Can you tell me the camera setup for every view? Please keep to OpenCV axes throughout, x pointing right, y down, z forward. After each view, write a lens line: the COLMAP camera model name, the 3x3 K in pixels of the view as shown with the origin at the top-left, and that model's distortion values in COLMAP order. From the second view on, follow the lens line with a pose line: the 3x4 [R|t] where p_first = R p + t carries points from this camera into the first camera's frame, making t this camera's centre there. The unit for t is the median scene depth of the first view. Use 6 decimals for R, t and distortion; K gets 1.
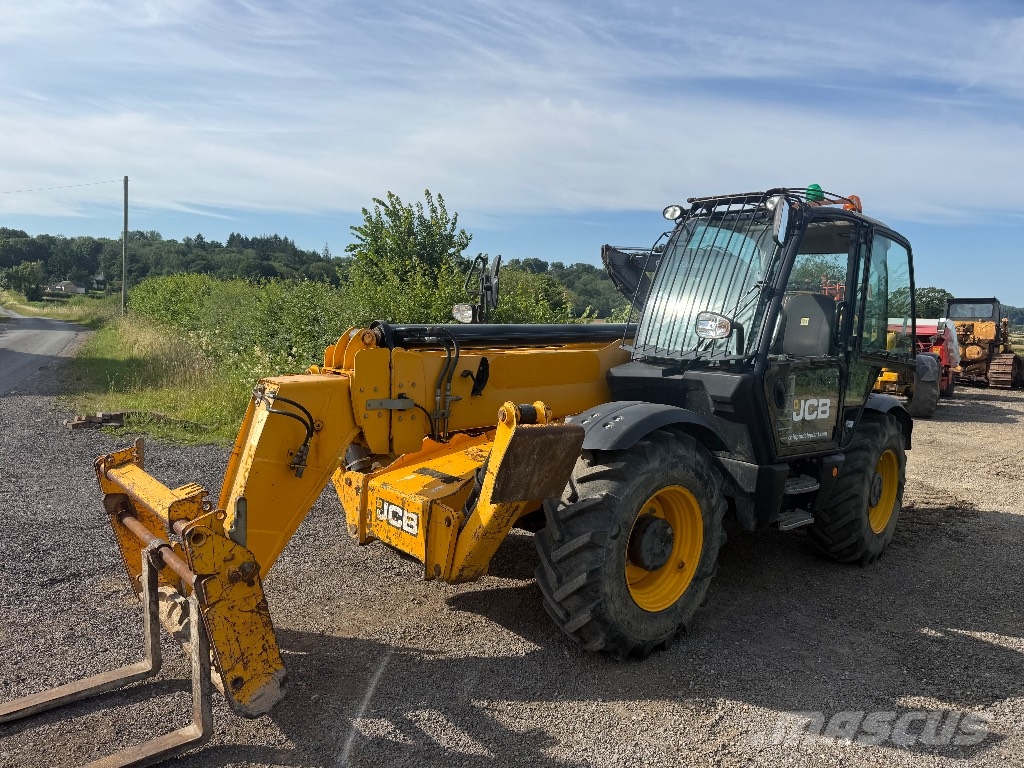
lens RADIAL K [[837.4, 0, 512.0], [0, 837.4, 384.0], [0, 0, 1]] dist [-0.002694, -0.039670]
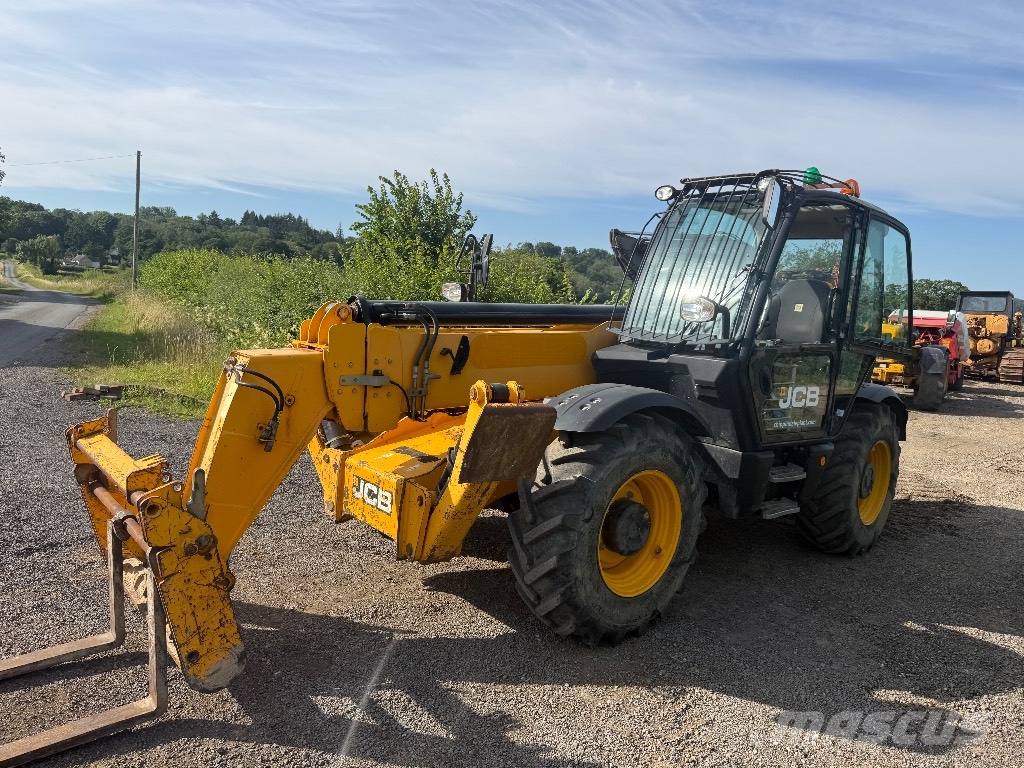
lens RADIAL K [[837.4, 0, 512.0], [0, 837.4, 384.0], [0, 0, 1]] dist [-0.002694, -0.039670]
pose [[0.999625, 0.023714, -0.013709, 0.034803], [-0.023450, 0.999542, 0.019128, 0.004516], [0.014156, -0.018800, 0.999723, 0.014303]]
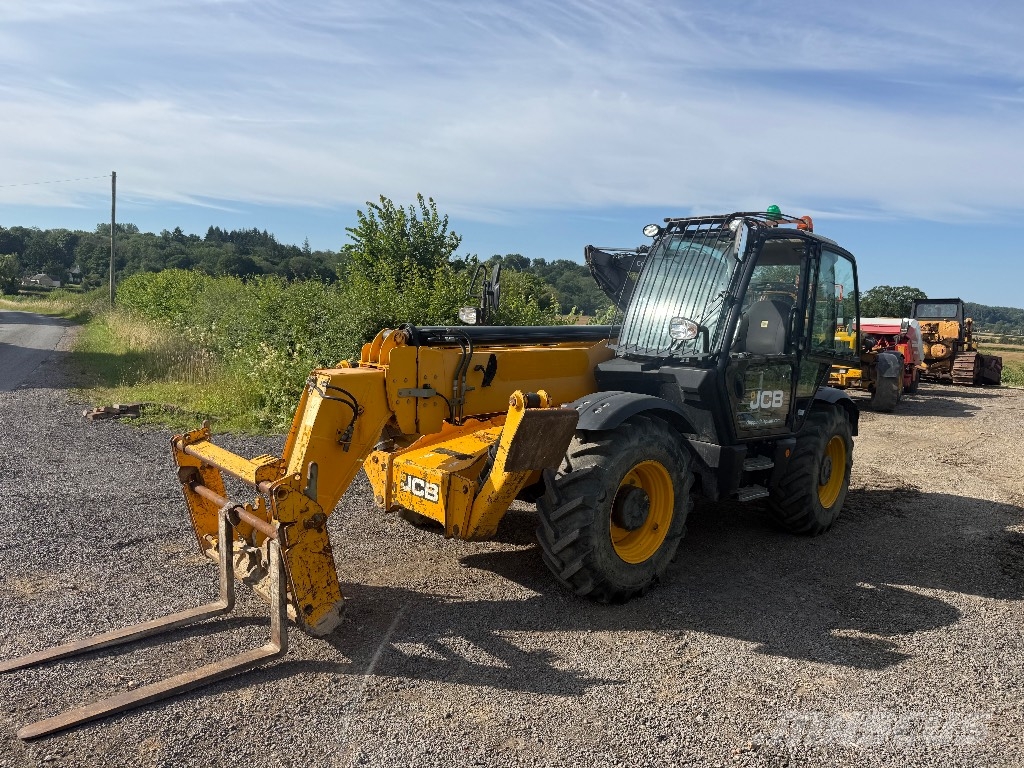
lens RADIAL K [[842.1, 0, 515.1], [0, 842.1, 395.0], [0, 0, 1]] dist [0.006174, -0.087361]
pose [[0.999623, 0.002847, 0.027297, -0.031135], [-0.003331, 0.999838, 0.017702, 0.004421], [-0.027243, -0.017787, 0.999471, -0.184978]]
